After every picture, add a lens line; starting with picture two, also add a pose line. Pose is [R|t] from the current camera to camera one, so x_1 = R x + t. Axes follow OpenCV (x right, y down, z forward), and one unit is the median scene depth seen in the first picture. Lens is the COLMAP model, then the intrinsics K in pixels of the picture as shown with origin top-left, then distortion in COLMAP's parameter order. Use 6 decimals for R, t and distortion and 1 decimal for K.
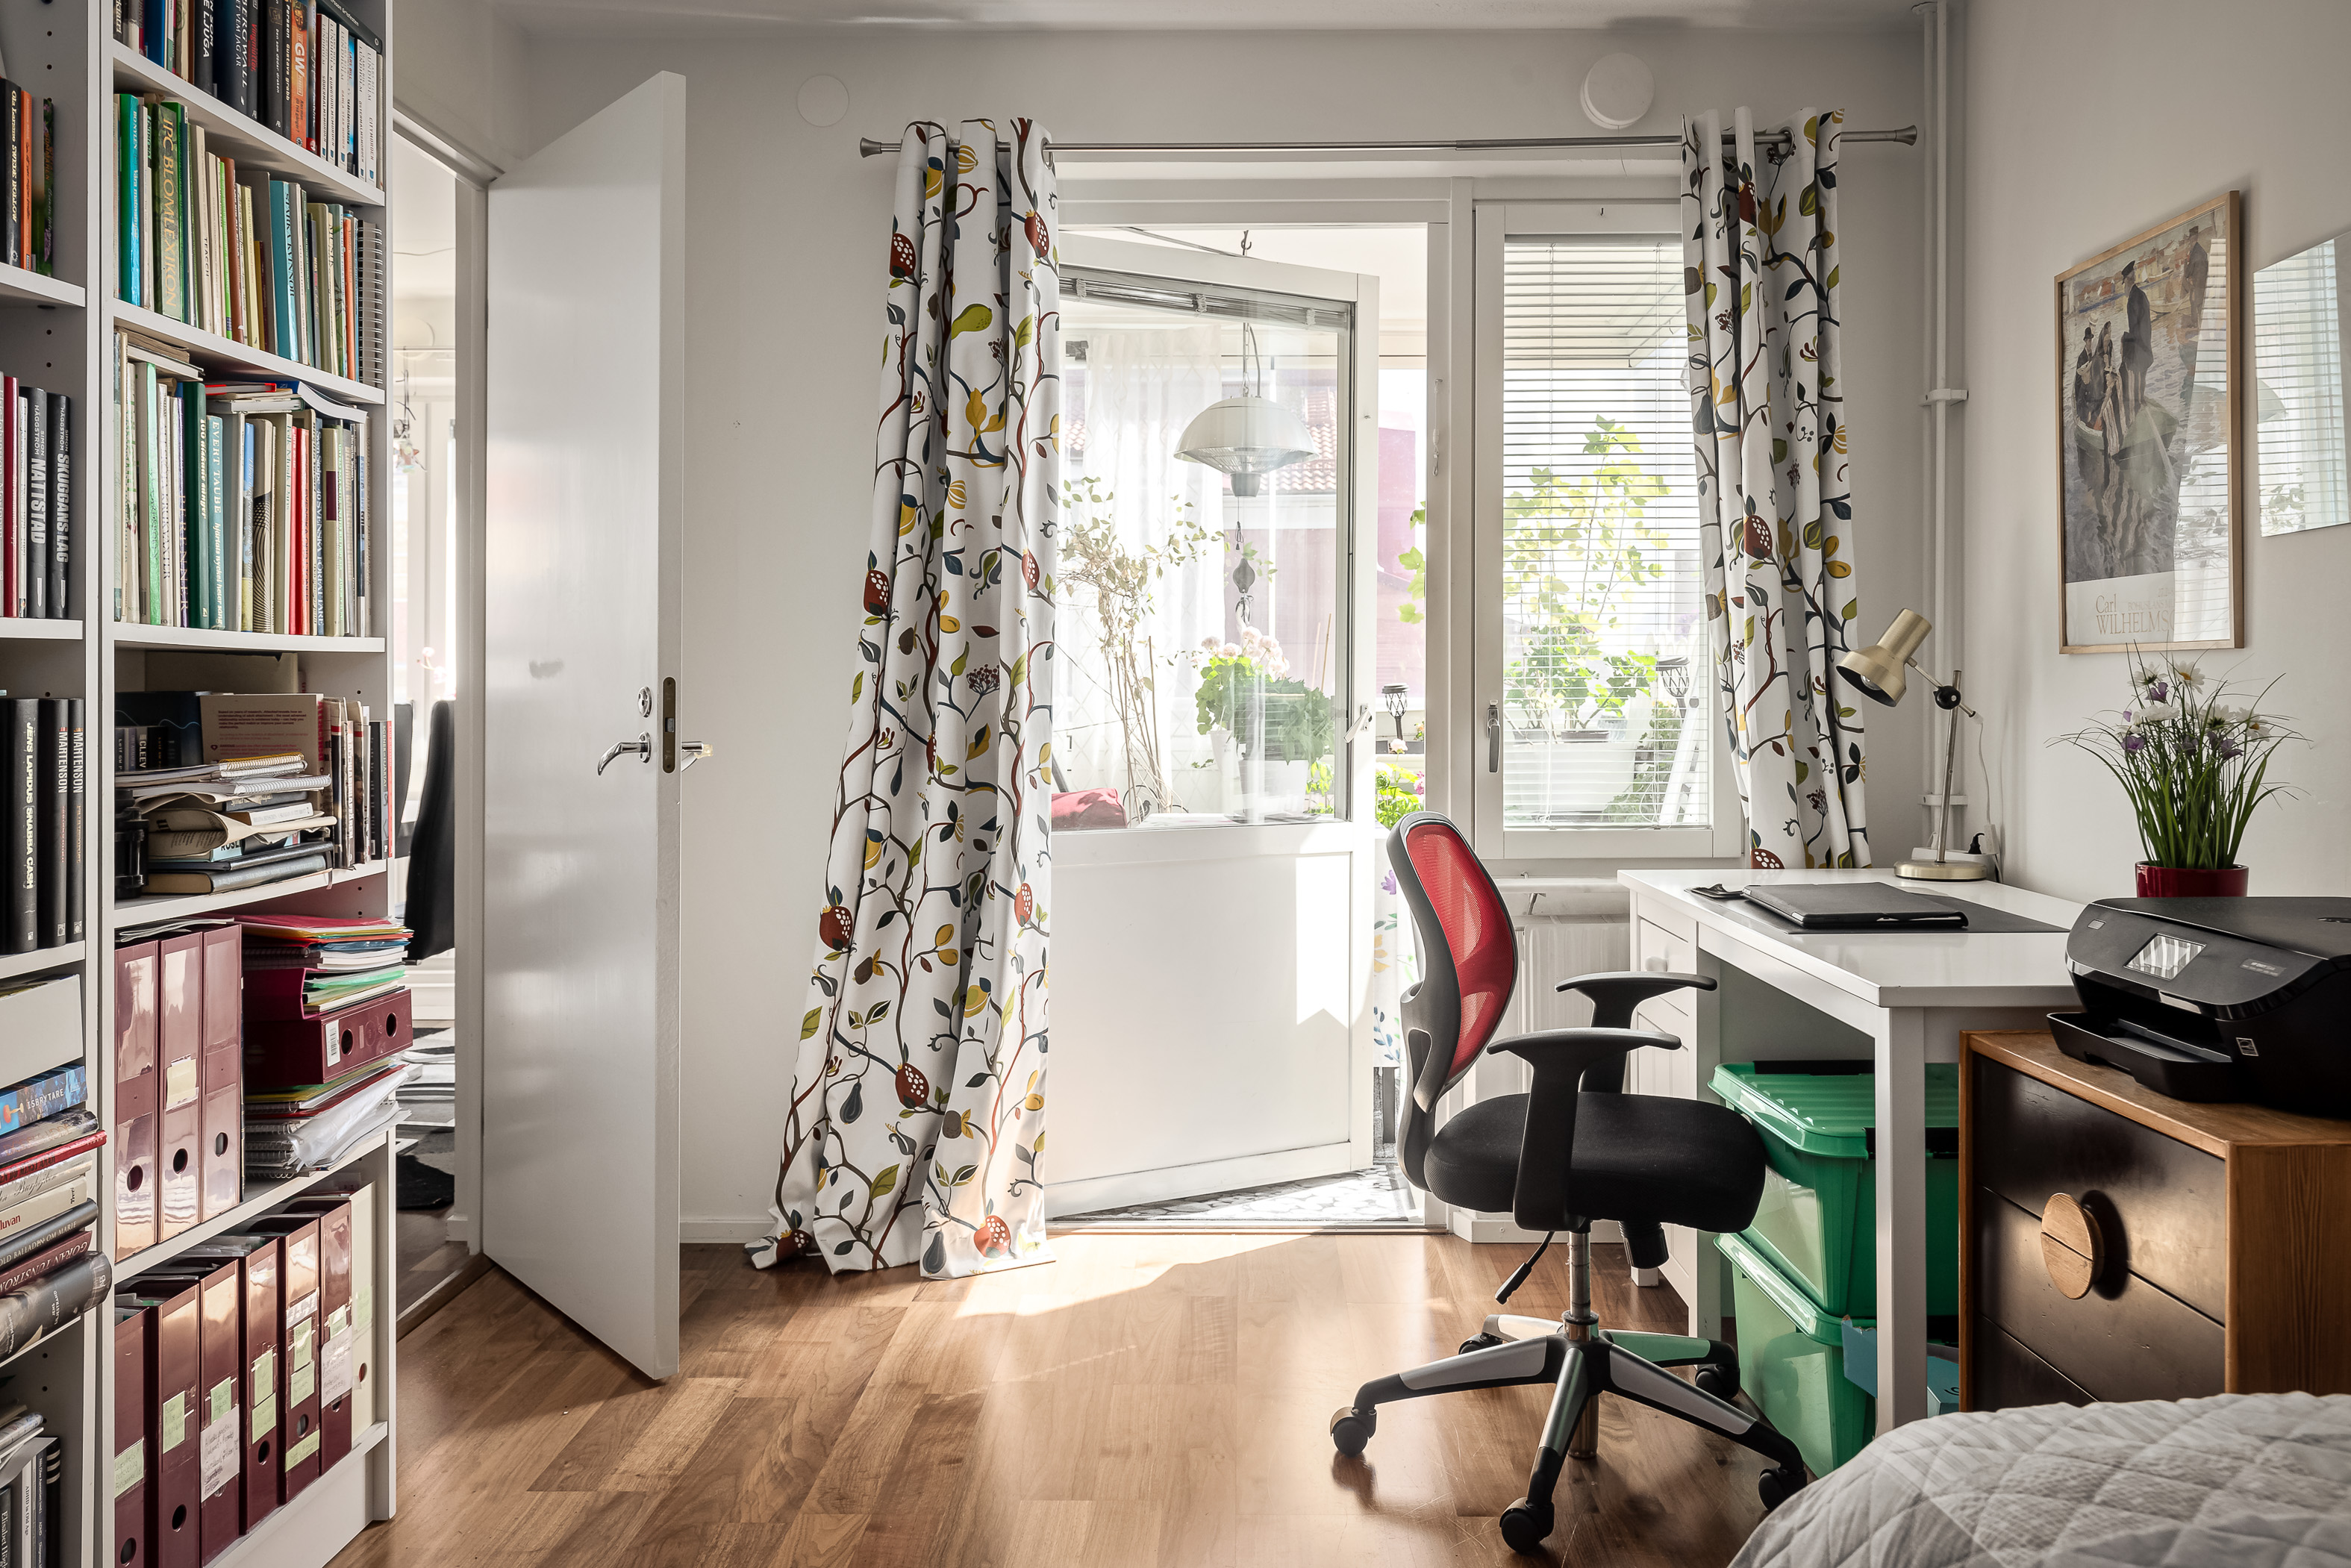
lens RADIAL K [[1784.5, 0, 1178.7], [0, 1784.5, 741.2], [0, 0, 1]] dist [0.001025, 0.000446]
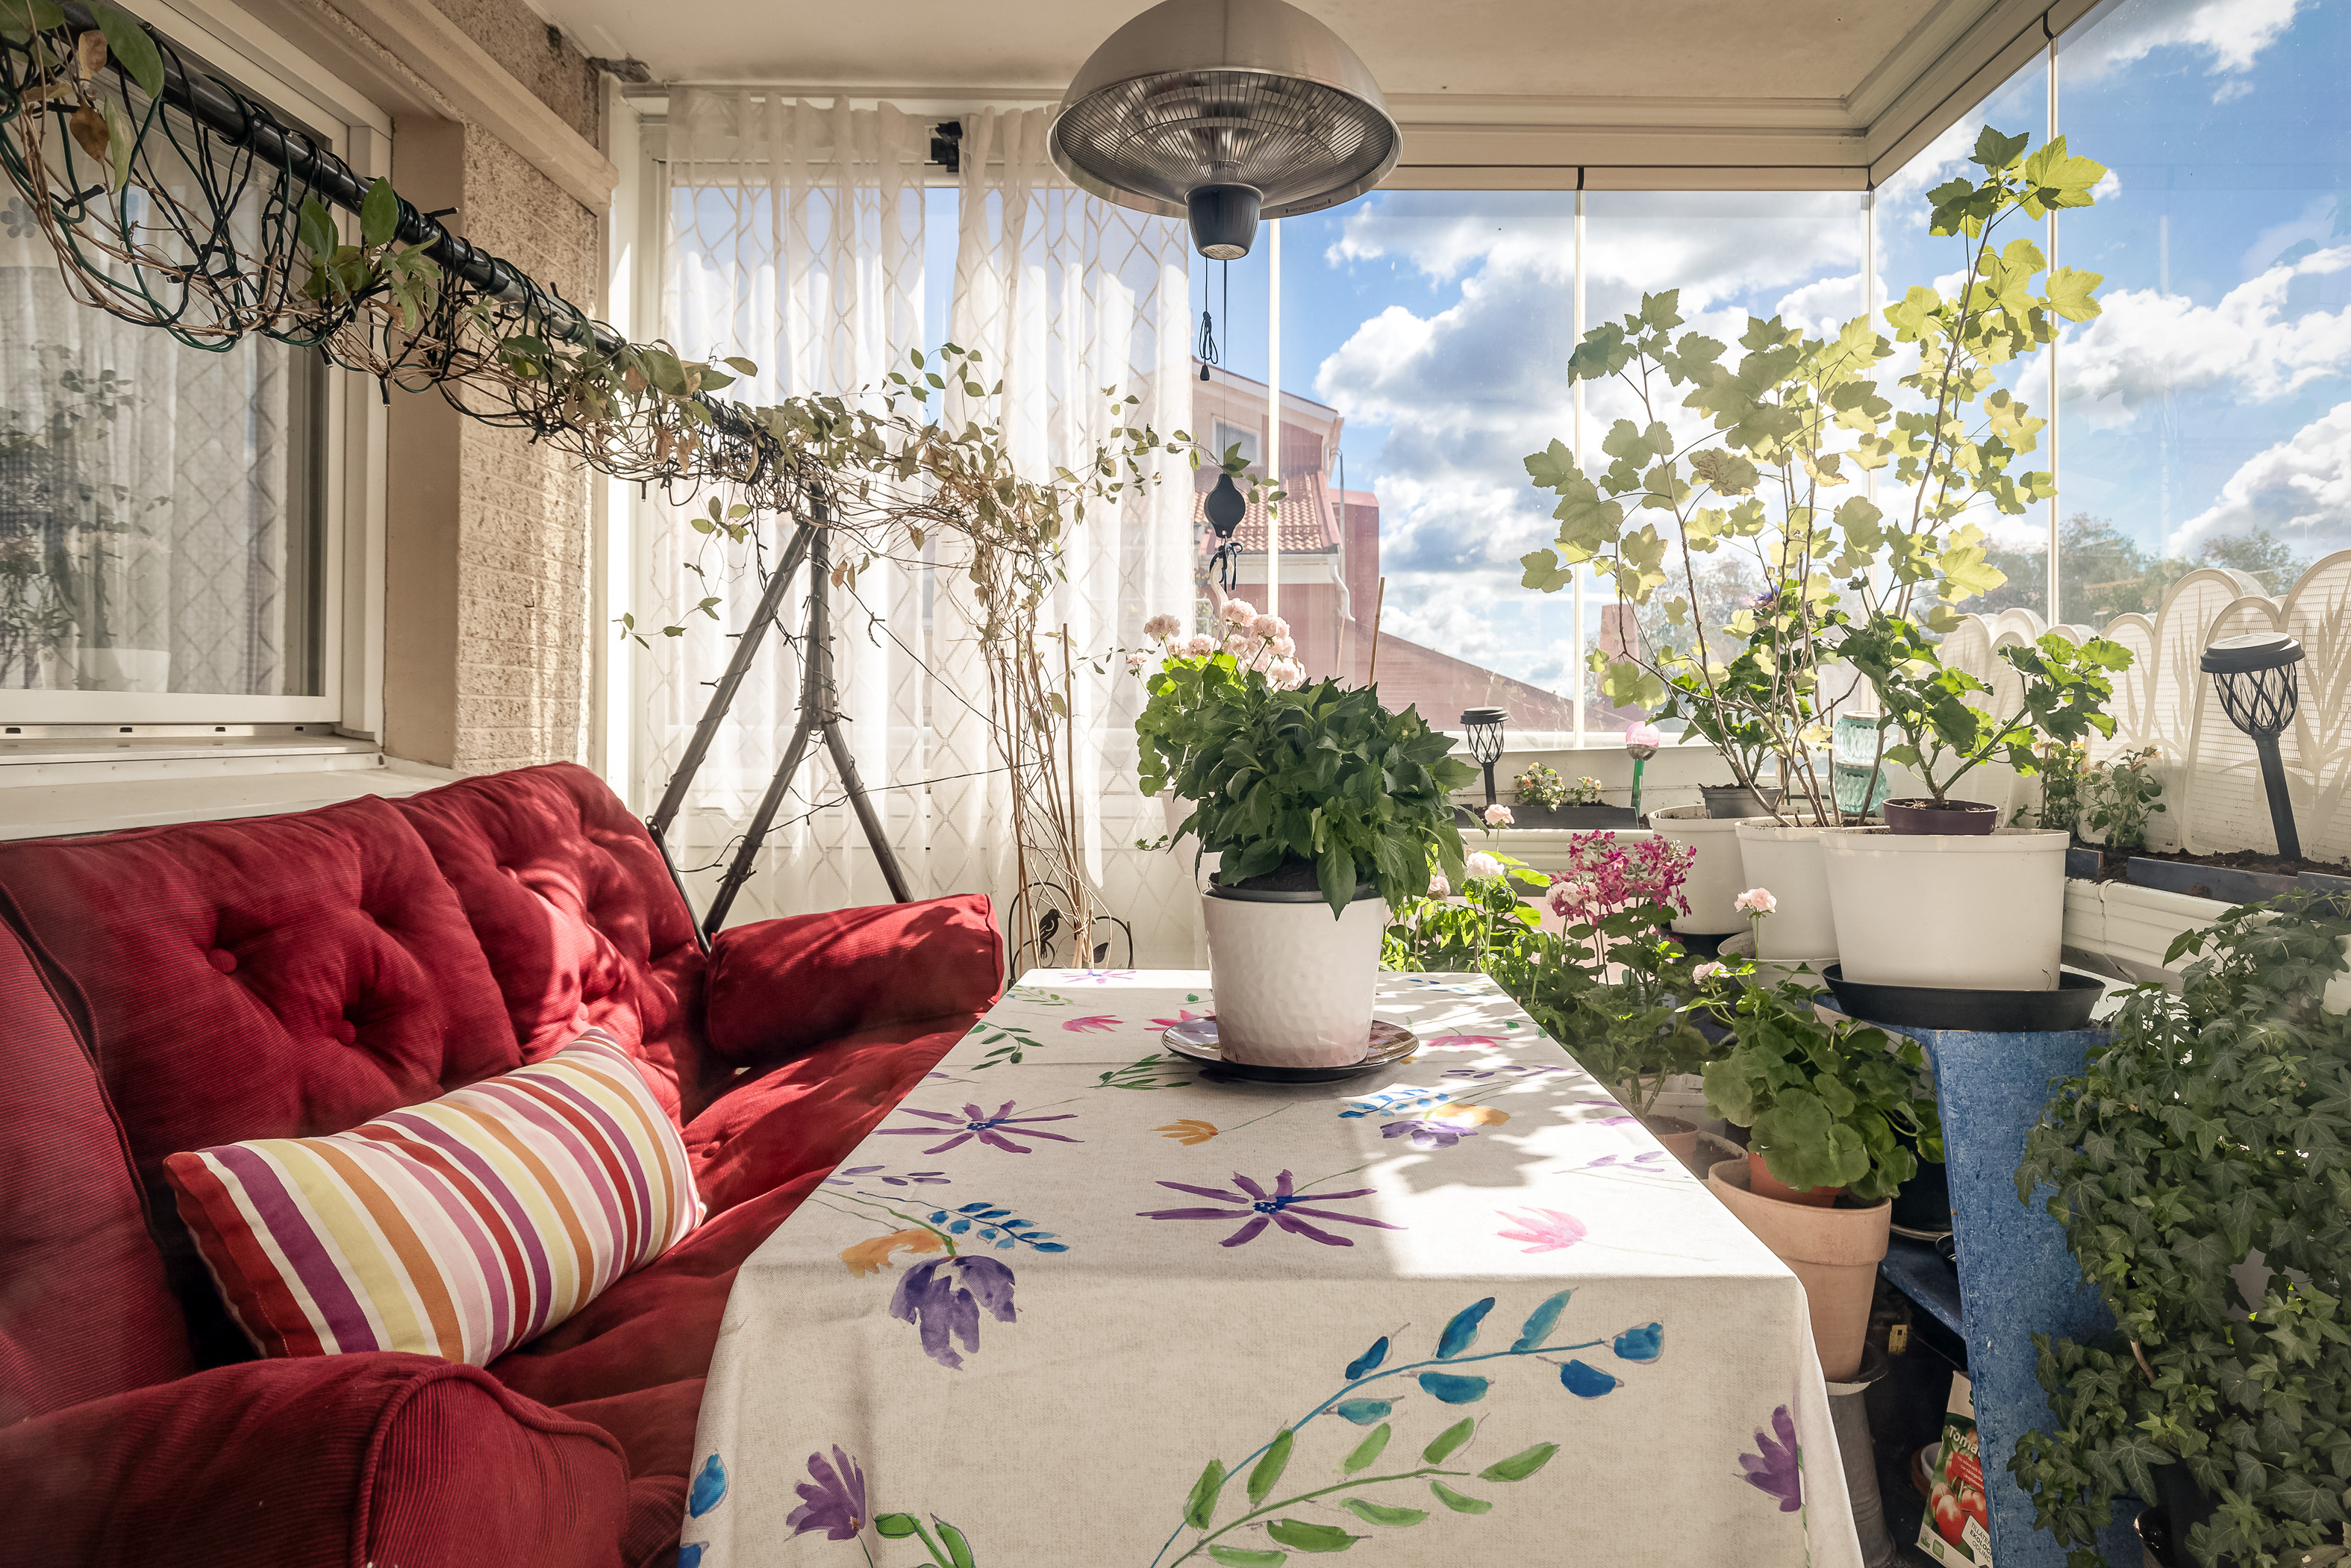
lens RADIAL K [[1359.7, 0, 1179.3], [0, 1359.7, 743.6], [0, 0, 1]] dist [-0.001122, -0.000131]
pose [[0.999968, 0.006059, 0.005154, 0.019986], [-0.006012, 0.999940, -0.009115, -0.015813], [-0.005209, 0.009084, 0.999945, 0.561415]]
